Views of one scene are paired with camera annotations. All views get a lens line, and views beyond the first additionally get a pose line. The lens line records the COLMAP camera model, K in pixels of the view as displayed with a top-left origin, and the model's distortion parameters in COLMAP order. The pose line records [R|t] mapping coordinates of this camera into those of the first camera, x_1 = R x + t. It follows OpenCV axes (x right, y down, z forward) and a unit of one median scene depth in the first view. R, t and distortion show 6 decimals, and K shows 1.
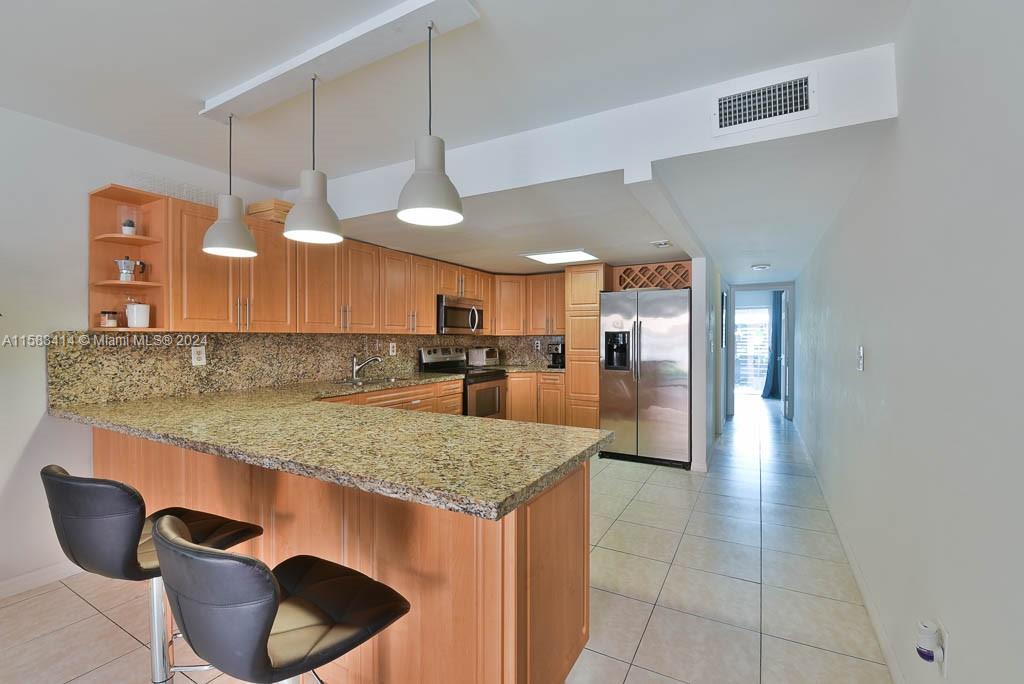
lens RADIAL K [[448.2, 0, 512.0], [0, 448.2, 342.0], [0, 0, 1]] dist [-0.000188, -0.000441]
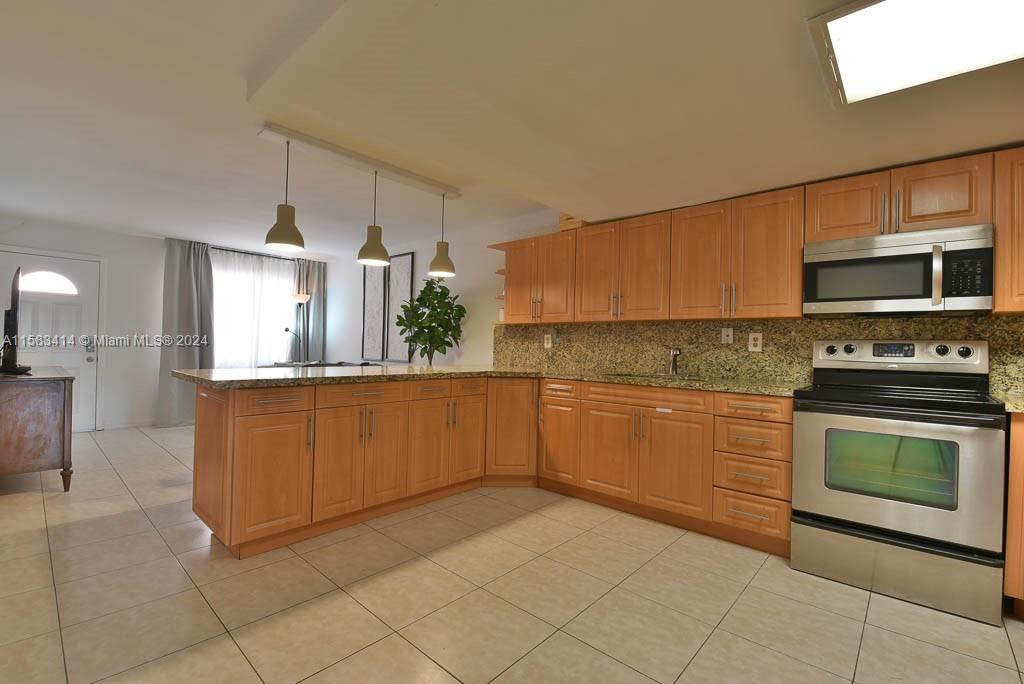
lens RADIAL K [[448.2, 0, 512.0], [0, 448.2, 342.0], [0, 0, 1]] dist [-0.000188, -0.000441]
pose [[-0.218274, -0.013010, -0.975801, 0.534032], [-0.030155, 0.999524, -0.006581, 0.034724], [0.975422, 0.027989, -0.218562, 0.891518]]
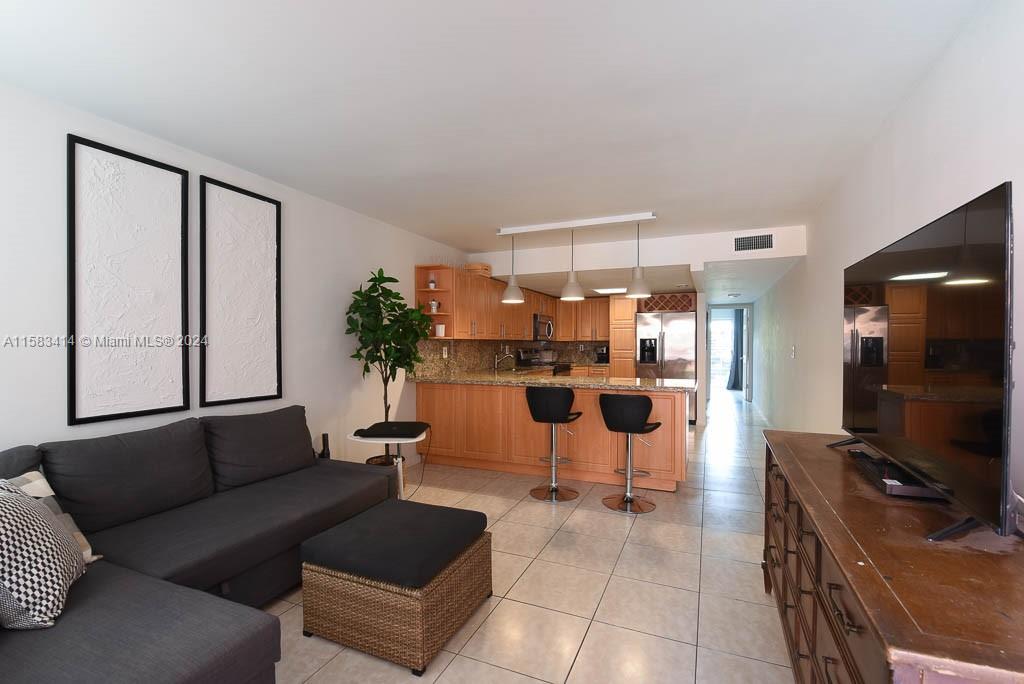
lens RADIAL K [[463.6, 0, 512.0], [0, 463.6, 342.0], [0, 0, 1]] dist [0.015706, -0.000124]
pose [[0.994549, 0.000869, 0.104267, -0.465873], [0.000455, 0.999920, -0.012674, 0.009839], [-0.104270, 0.012653, 0.994469, -0.630355]]
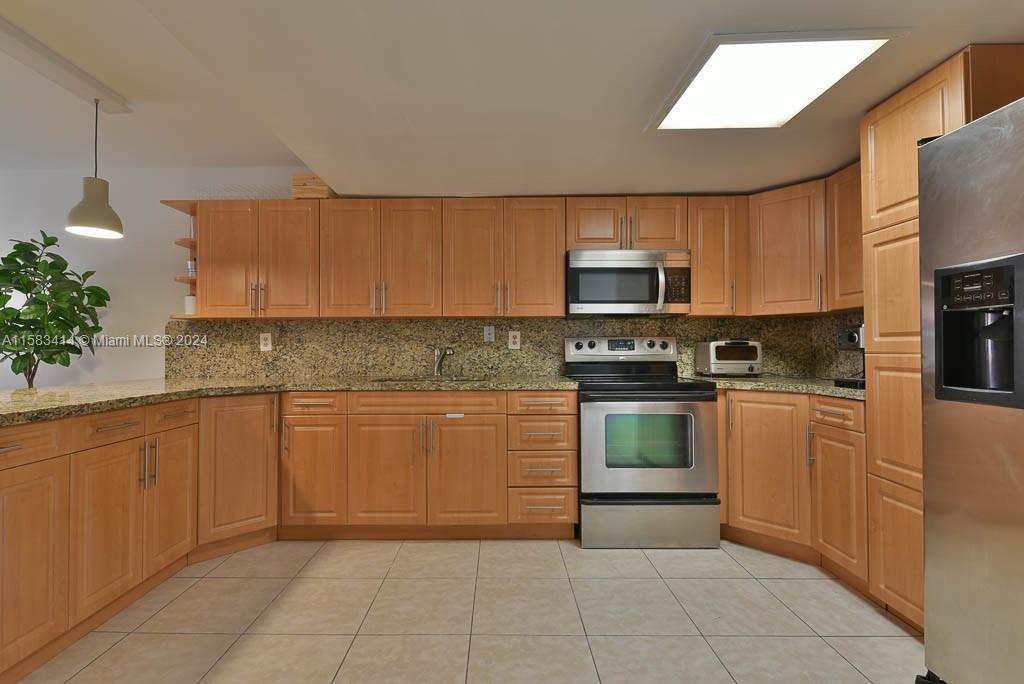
lens RADIAL K [[465.7, 0, 490.9], [0, 465.7, 342.3], [0, 0, 1]] dist [0.020742, -0.000234]
pose [[0.472749, -0.014034, -0.881086, 0.407242], [-0.004437, 0.999823, -0.018305, 0.037020], [0.881186, 0.012563, 0.472603, 0.701800]]
